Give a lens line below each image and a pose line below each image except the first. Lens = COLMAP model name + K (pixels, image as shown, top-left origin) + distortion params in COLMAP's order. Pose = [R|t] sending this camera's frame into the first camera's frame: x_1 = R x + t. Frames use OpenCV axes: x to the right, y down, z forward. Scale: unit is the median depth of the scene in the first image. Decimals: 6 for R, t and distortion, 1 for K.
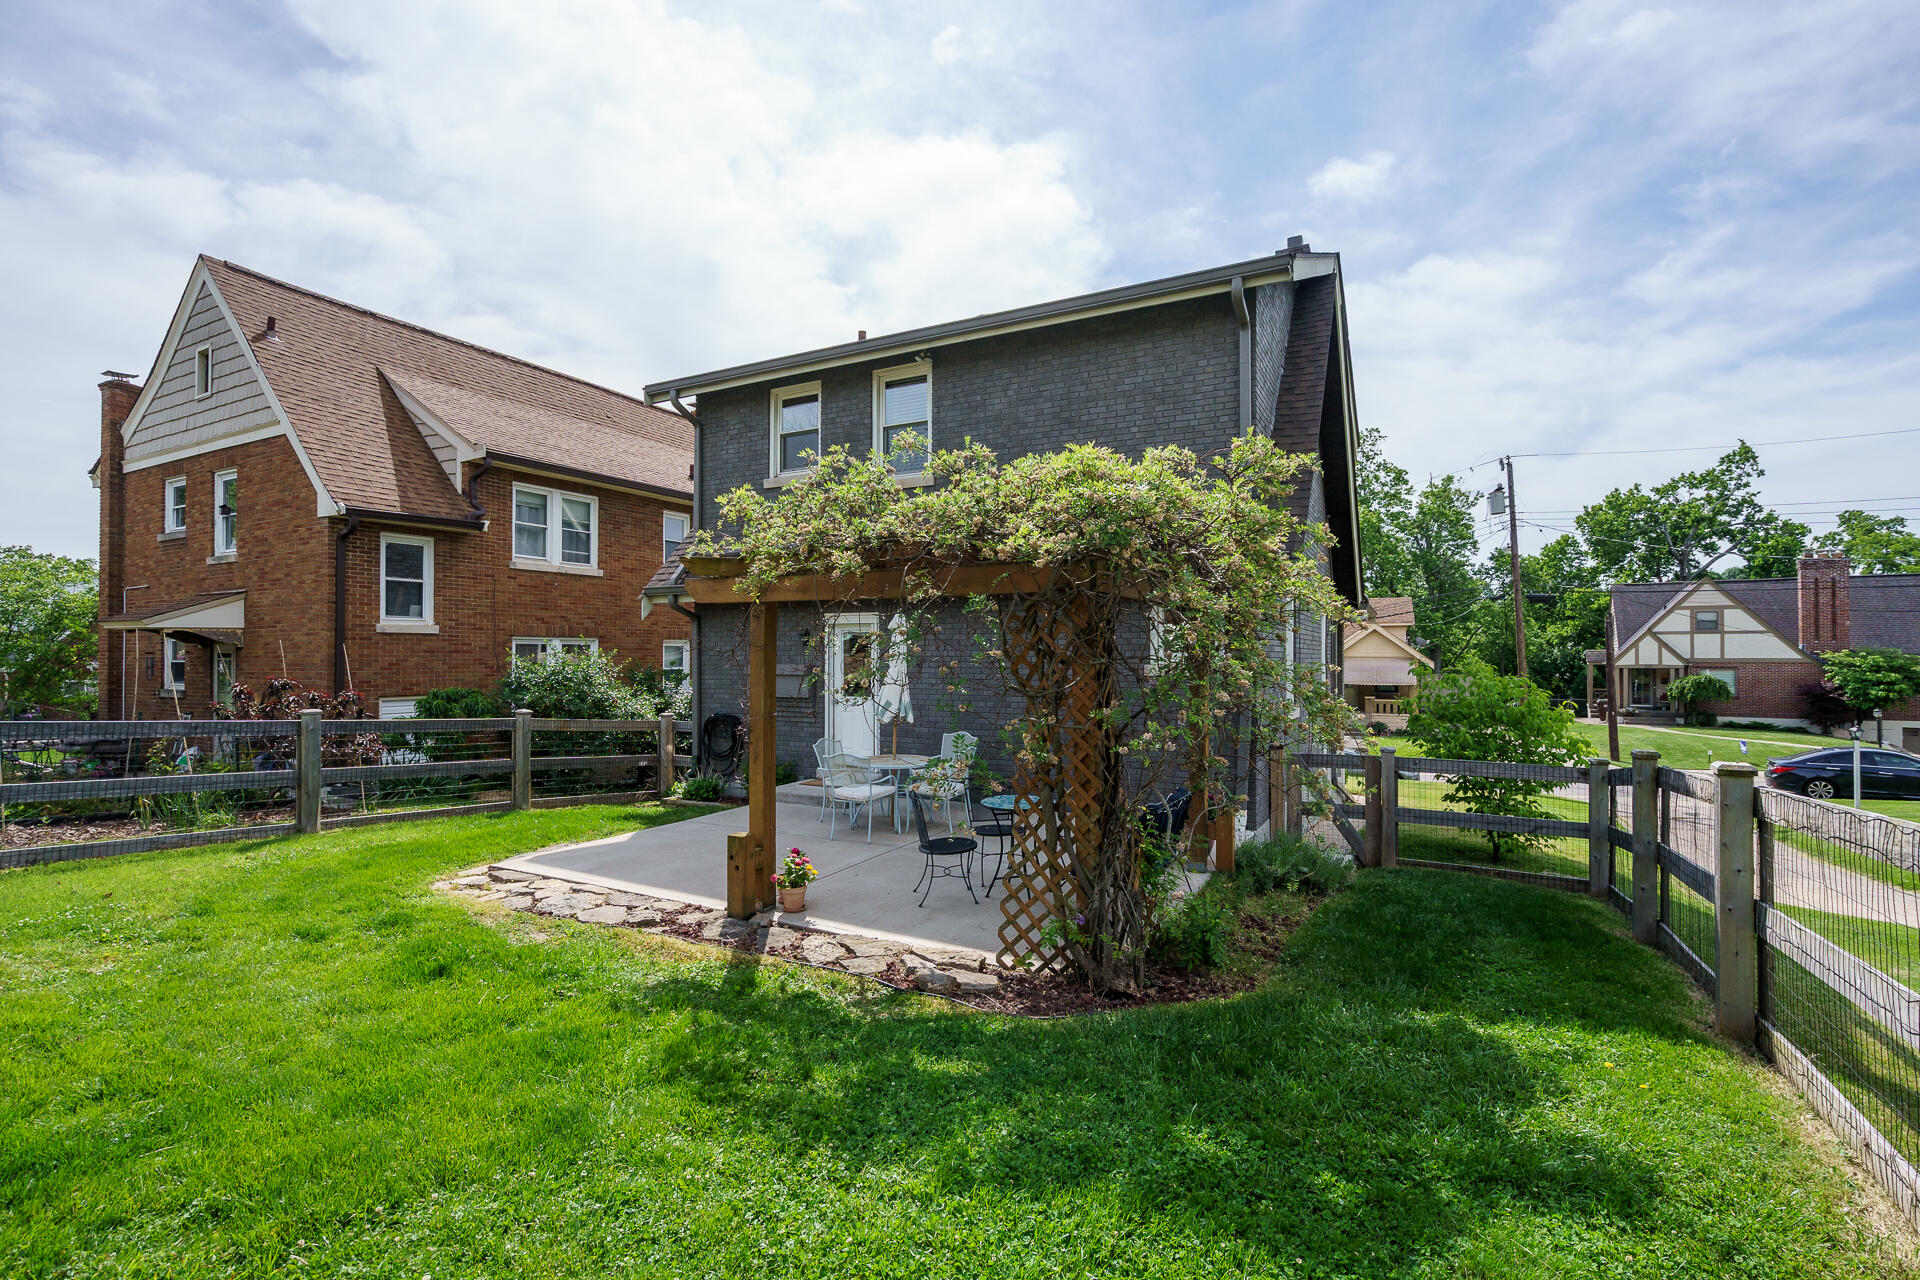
lens RADIAL K [[855.5, 0, 960.0], [0, 855.5, 640.0], [0, 0, 1]] dist [-0.001356, -0.000334]
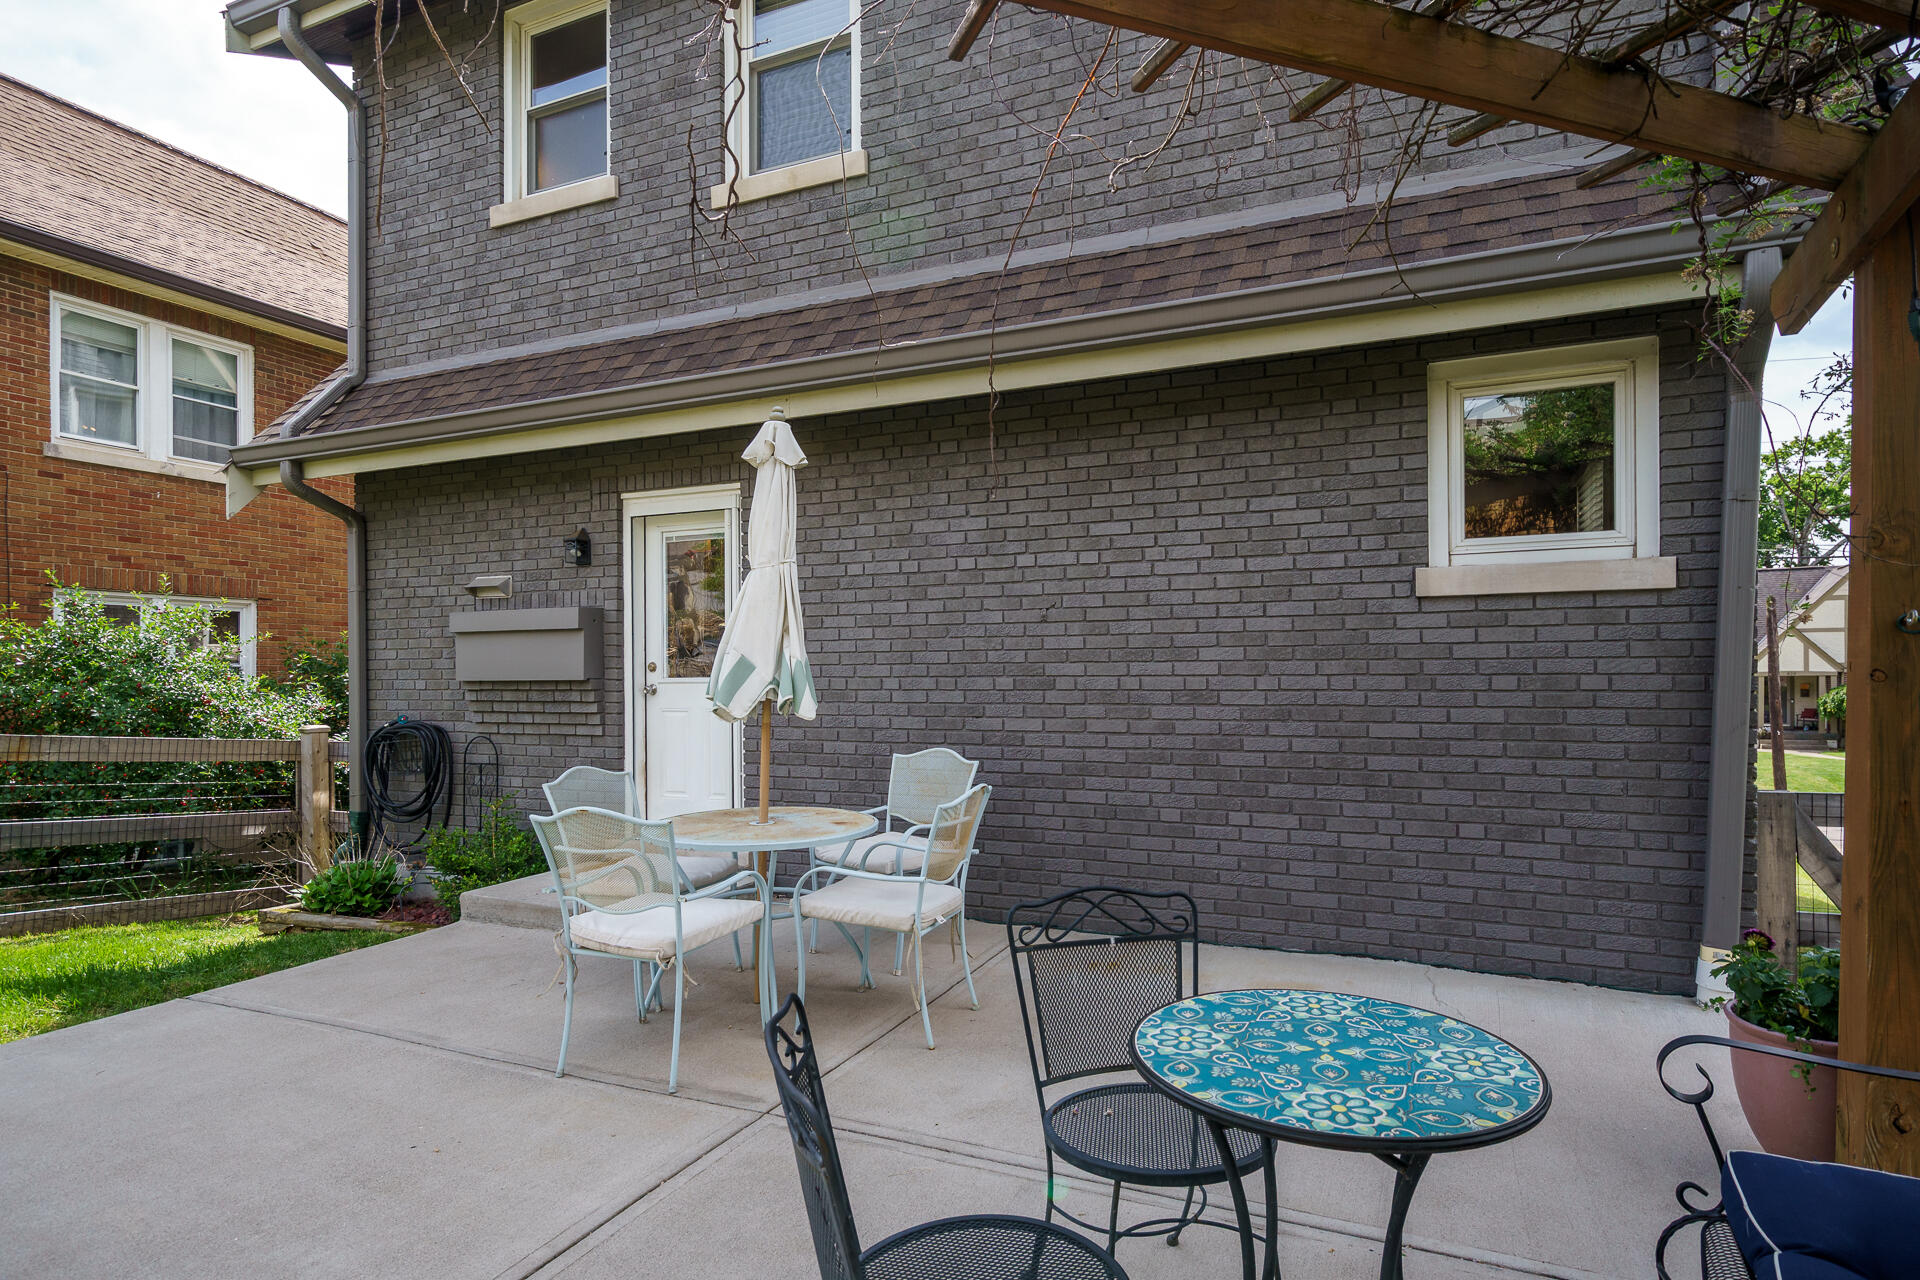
lens RADIAL K [[1051.7, 0, 959.0], [0, 1051.7, 665.6], [0, 0, 1]] dist [0.001895, 0.000893]
pose [[0.997790, -0.004211, 0.066307, -0.013924], [0.003713, 0.999964, 0.007642, 0.041596], [-0.066337, -0.007379, 0.997770, 0.326082]]
